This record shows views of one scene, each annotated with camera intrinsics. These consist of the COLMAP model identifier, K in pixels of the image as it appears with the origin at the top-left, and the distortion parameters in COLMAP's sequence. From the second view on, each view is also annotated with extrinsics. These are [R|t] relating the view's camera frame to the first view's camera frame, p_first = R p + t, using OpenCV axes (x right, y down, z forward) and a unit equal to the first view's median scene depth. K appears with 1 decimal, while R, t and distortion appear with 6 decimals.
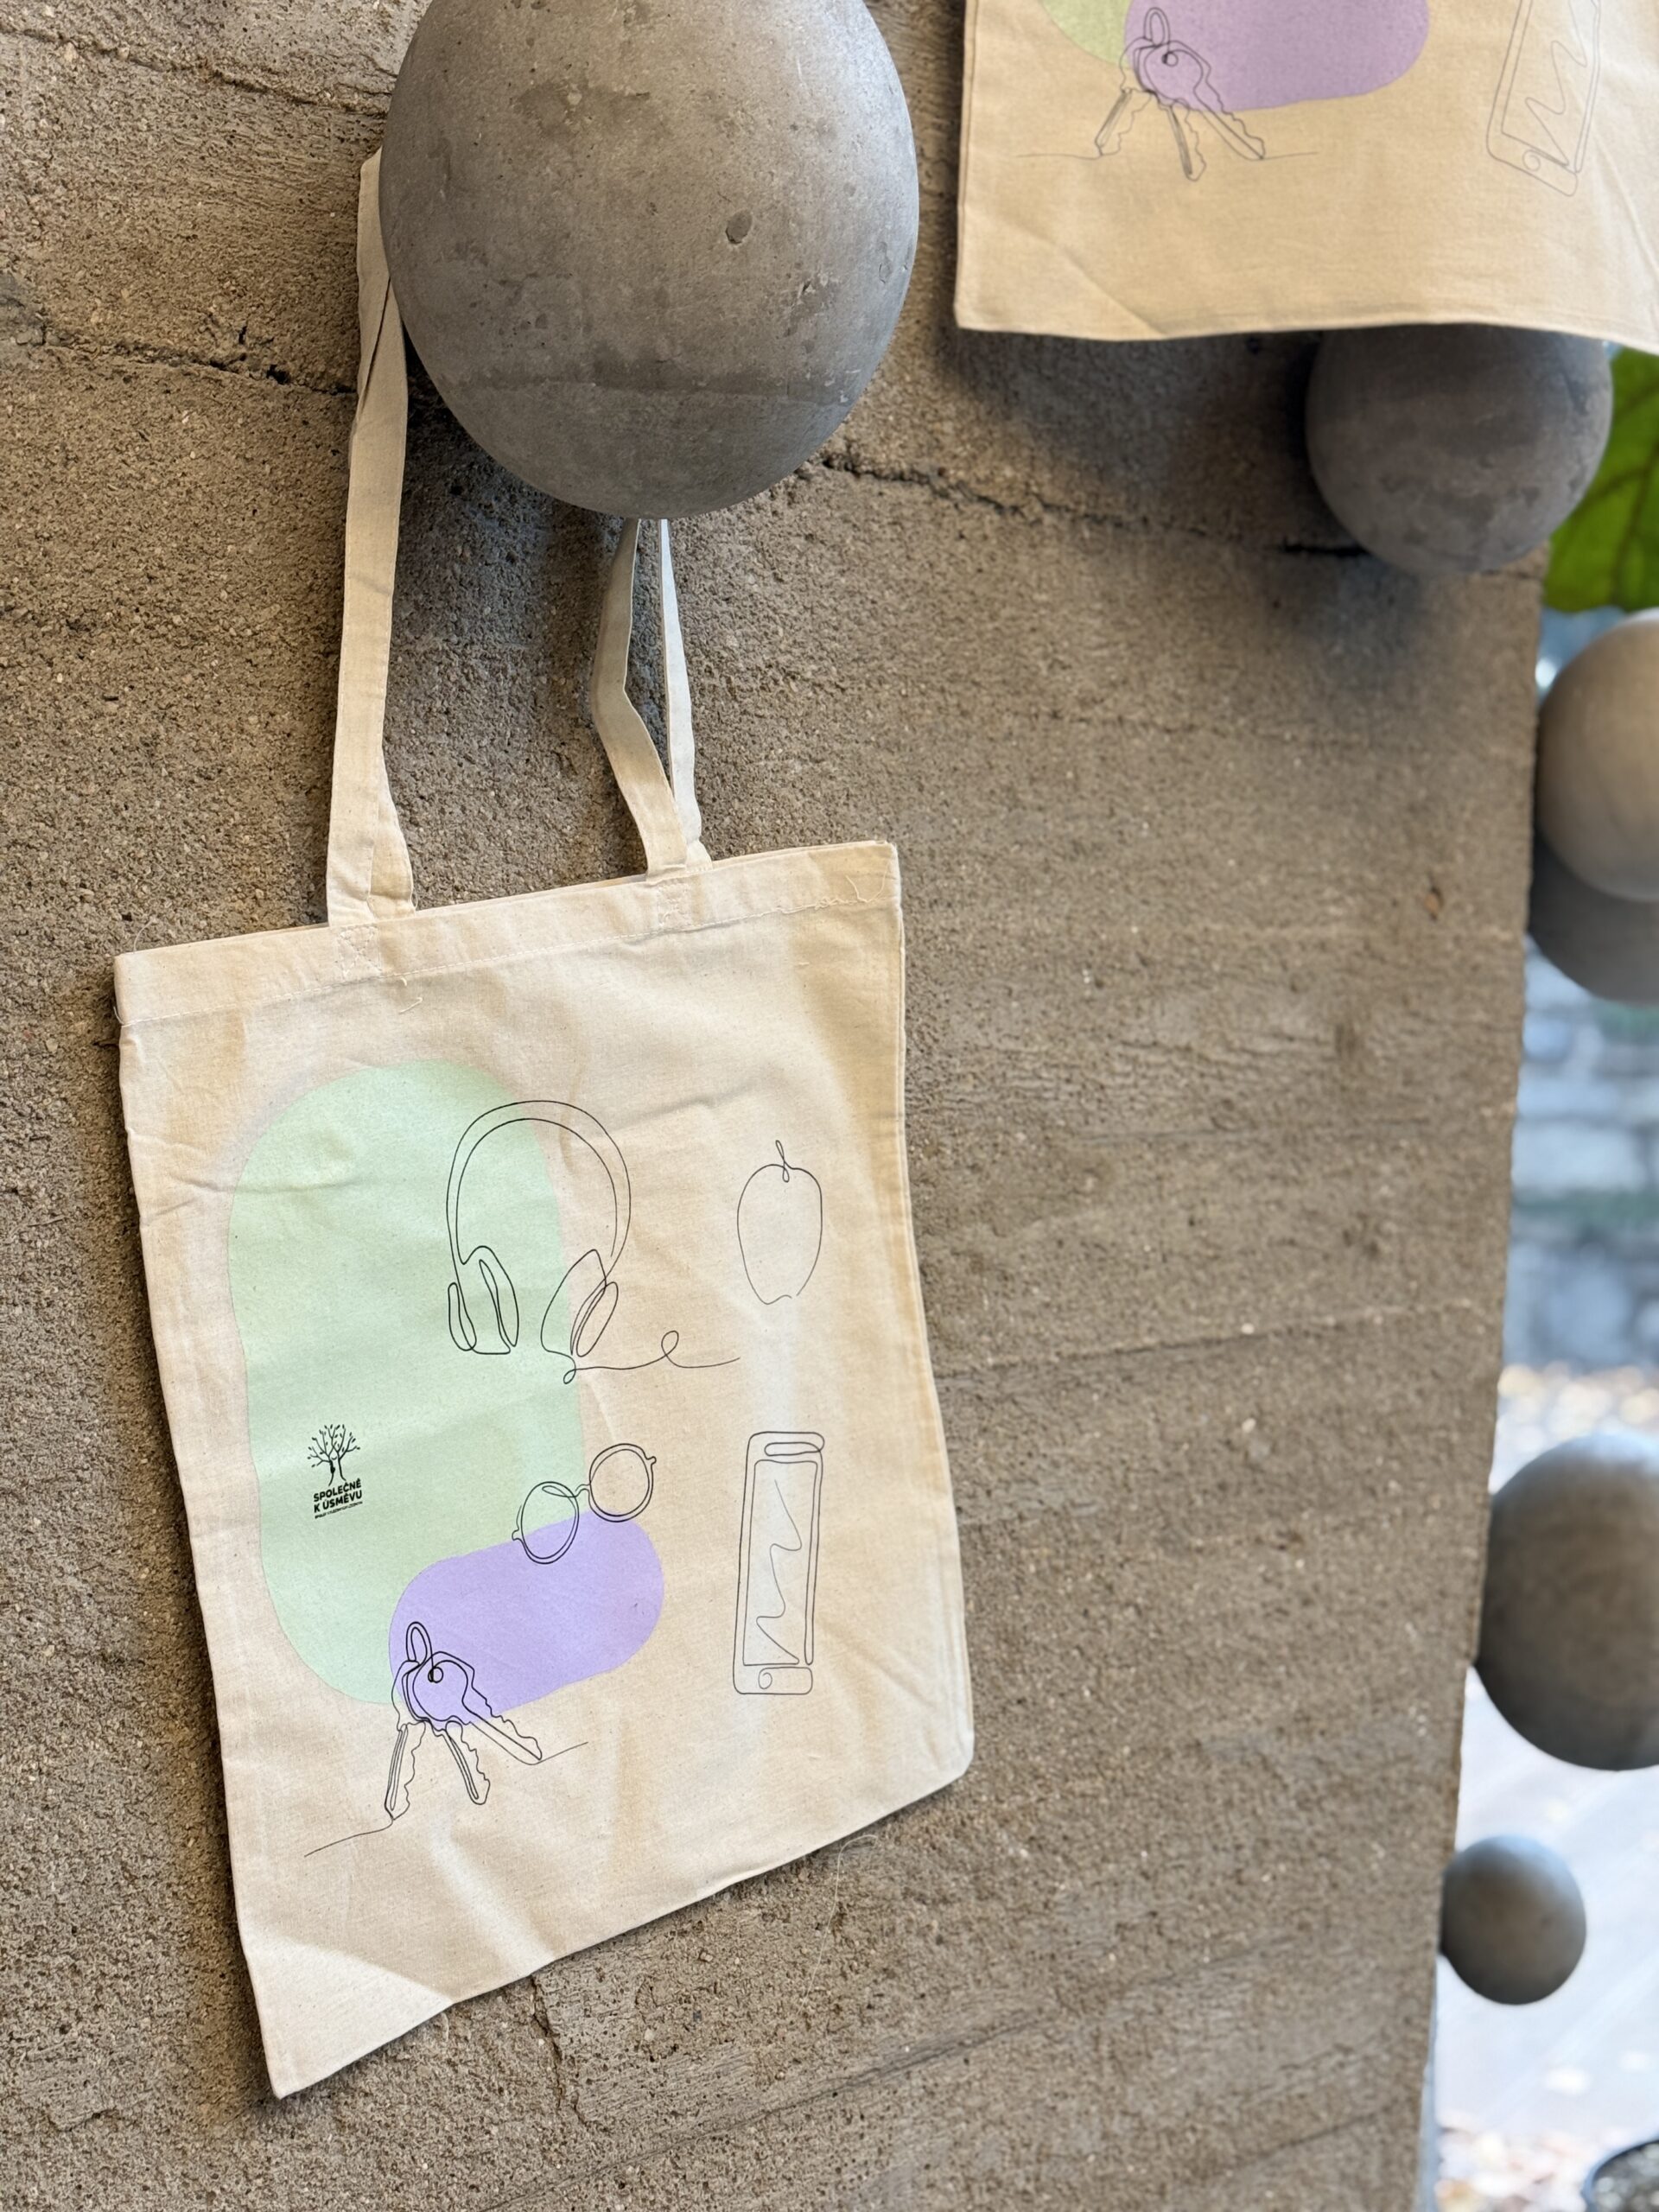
lens RADIAL K [[3033.2, 0, 782.1], [0, 3033.2, 1100.7], [0, 0, 1]] dist [0.130251, 0.000000]
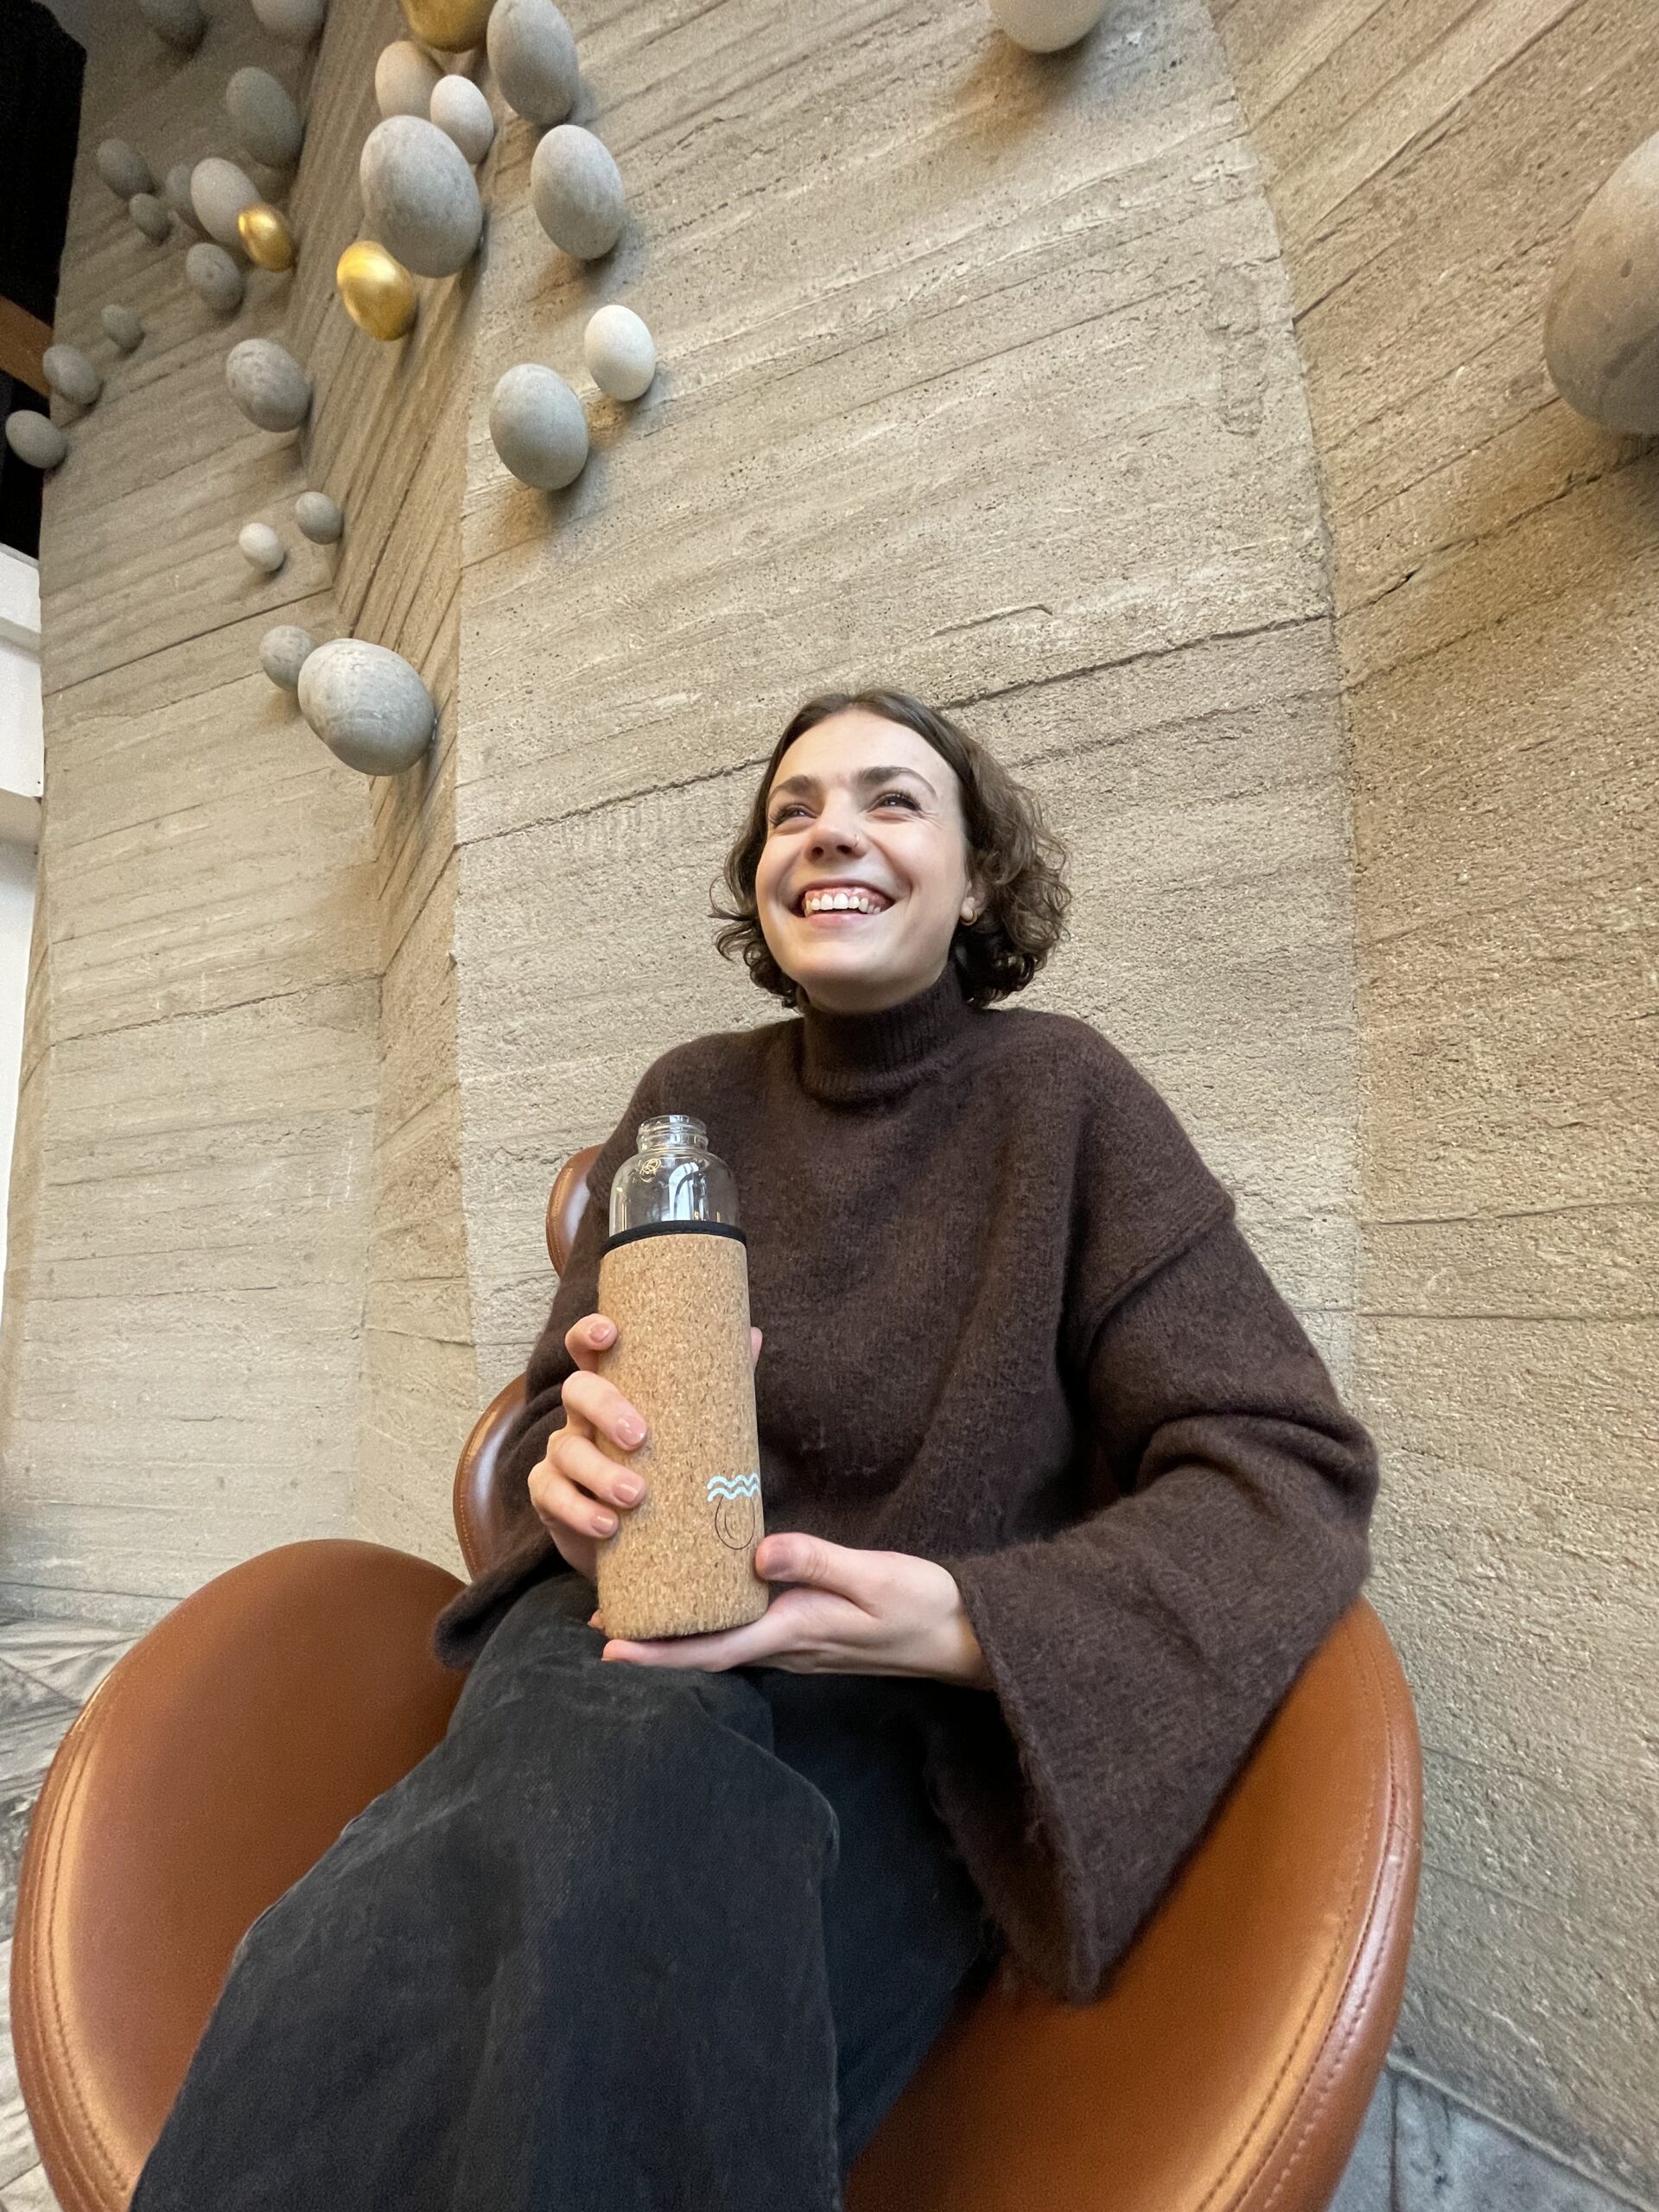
lens RADIAL K [[895.1, 0, 831.7], [0, 895.1, 1113.8], [0, 0, 1]] dist [0.000121, -0.000361]
pose [[-0.043192, -0.160744, -0.986051, 0.424914], [0.009046, 0.986868, -0.161274, 0.332502], [0.999026, -0.015885, -0.041170, 0.305136]]
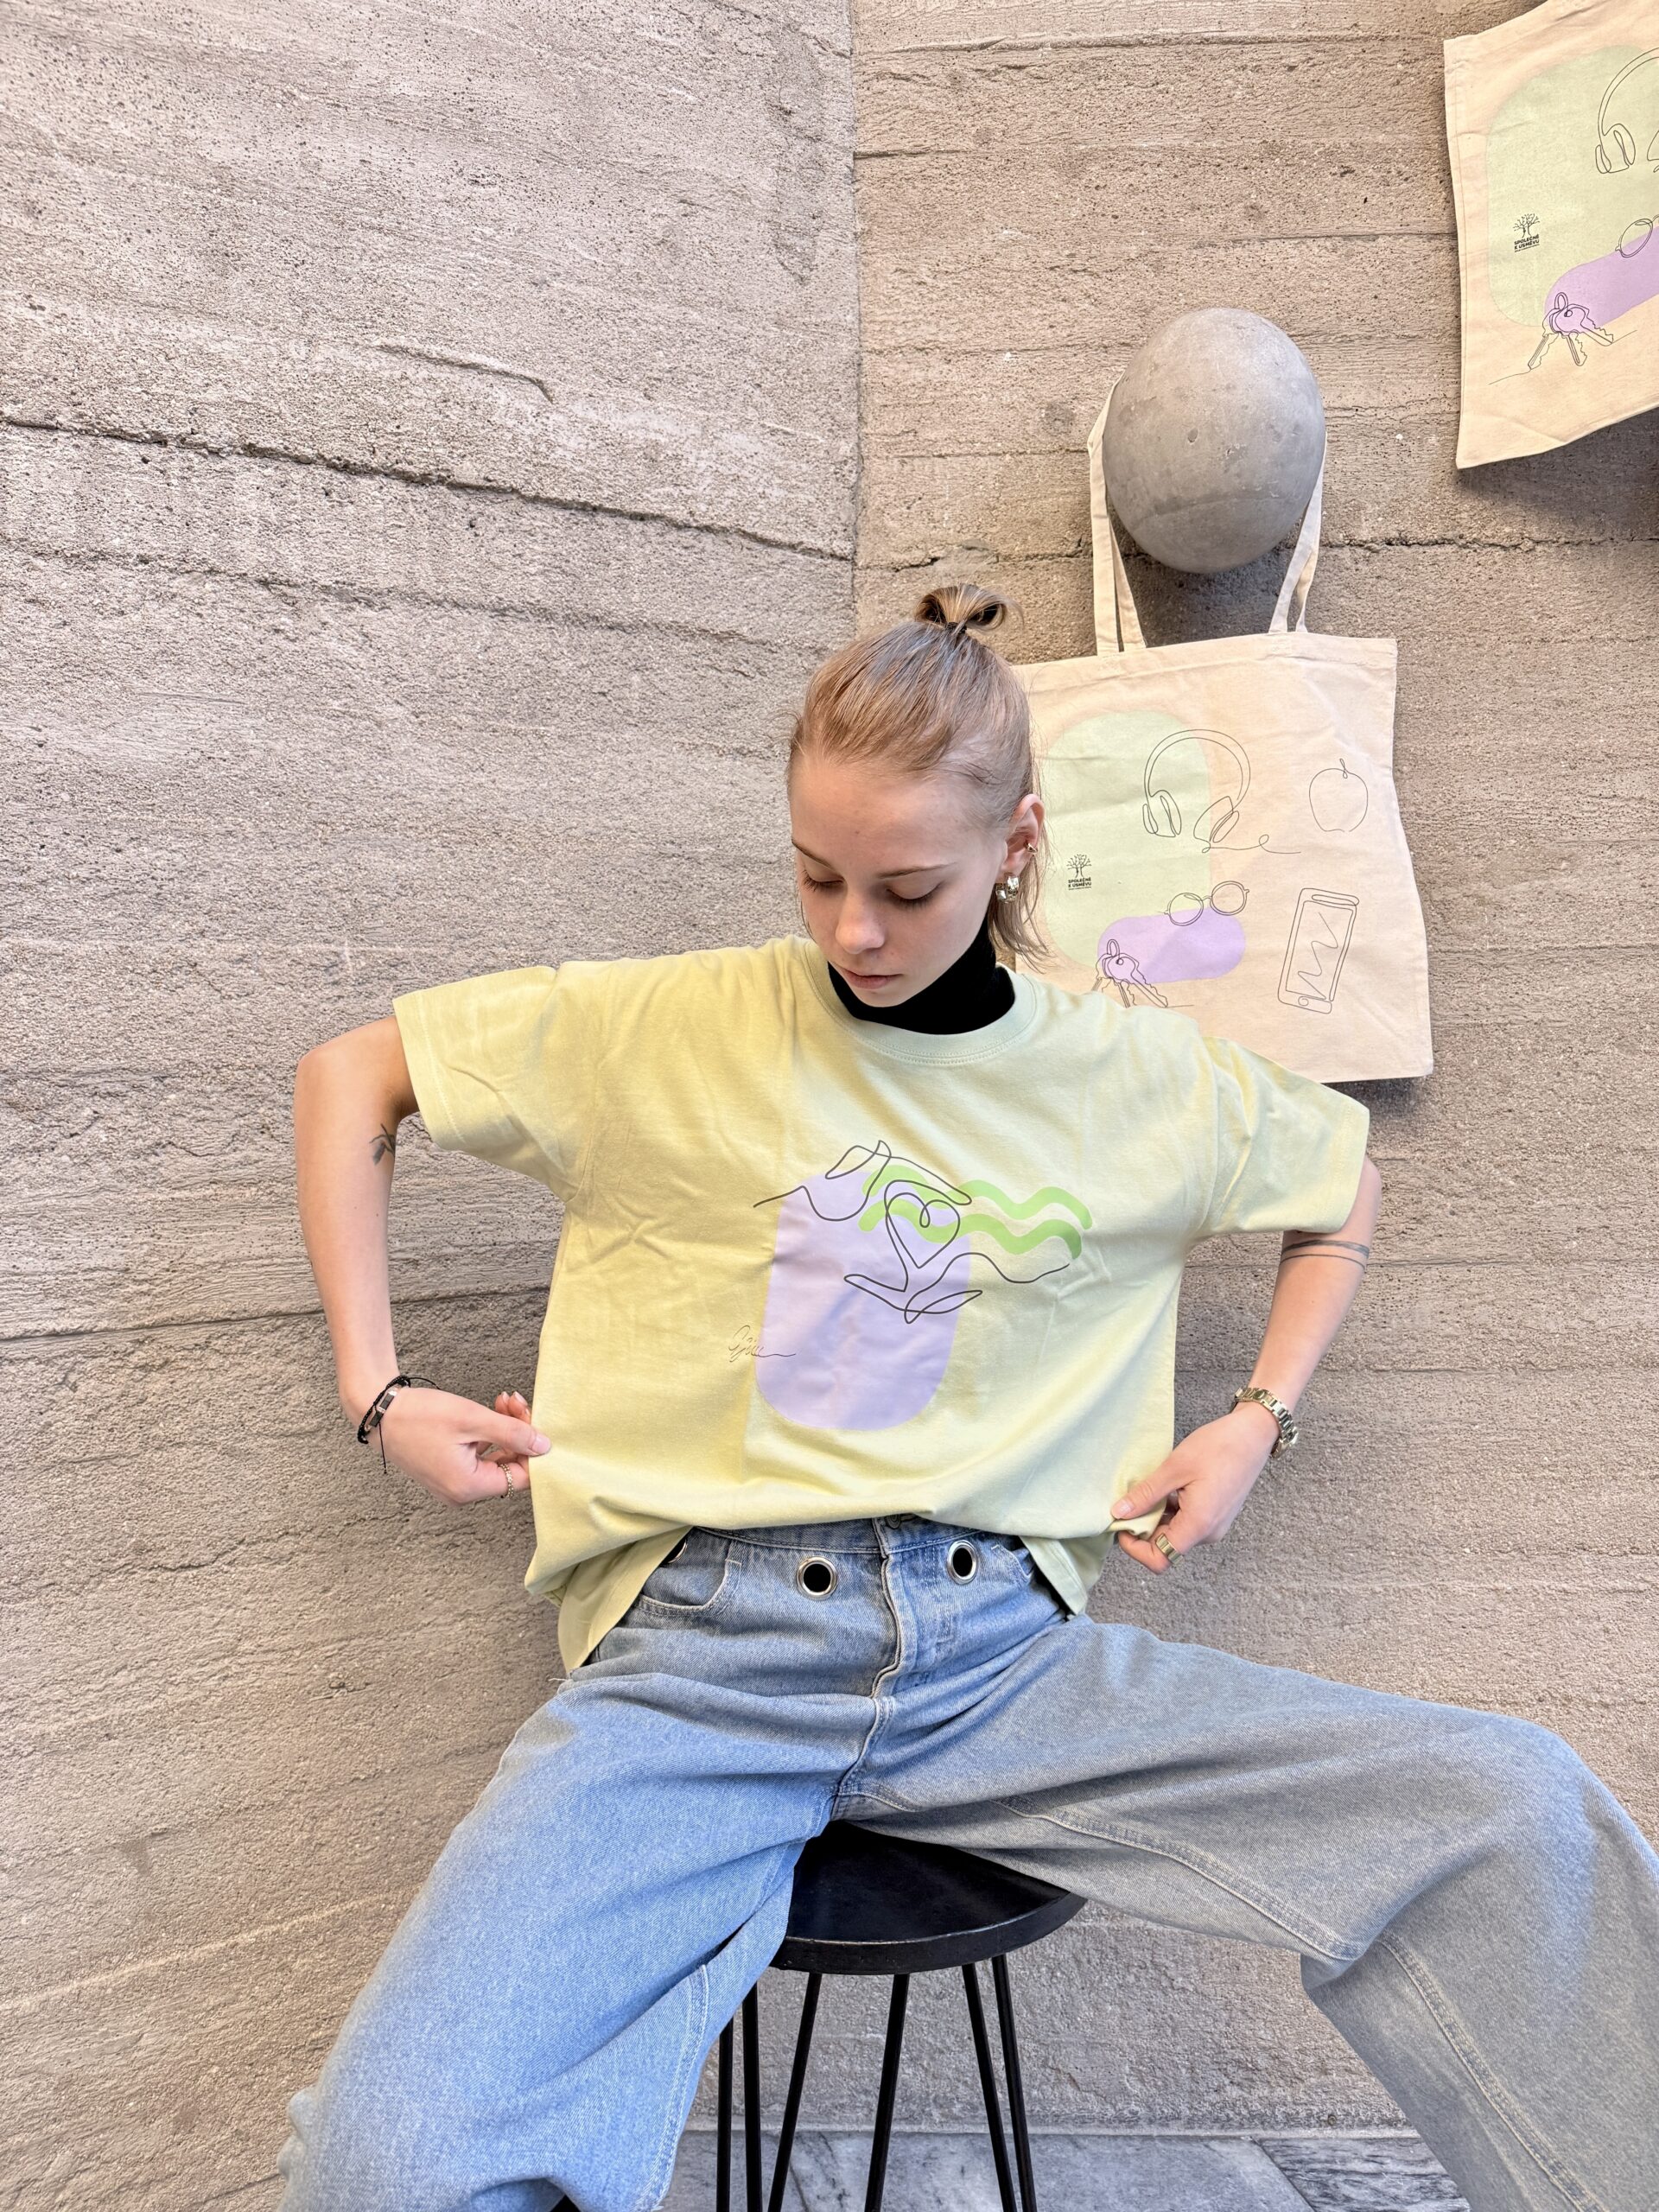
lens RADIAL K [[1575.0, 0, 831.9], [0, 1575.0, 1102.2], [0, 0, 1]] dist [0.027699, -0.037748]
pose [[0.711223, -0.028747, -0.702378, 0.494839], [-0.005841, 0.998887, -0.046798, 0.239511], [0.702942, 0.037386, 0.710264, -0.082799]]
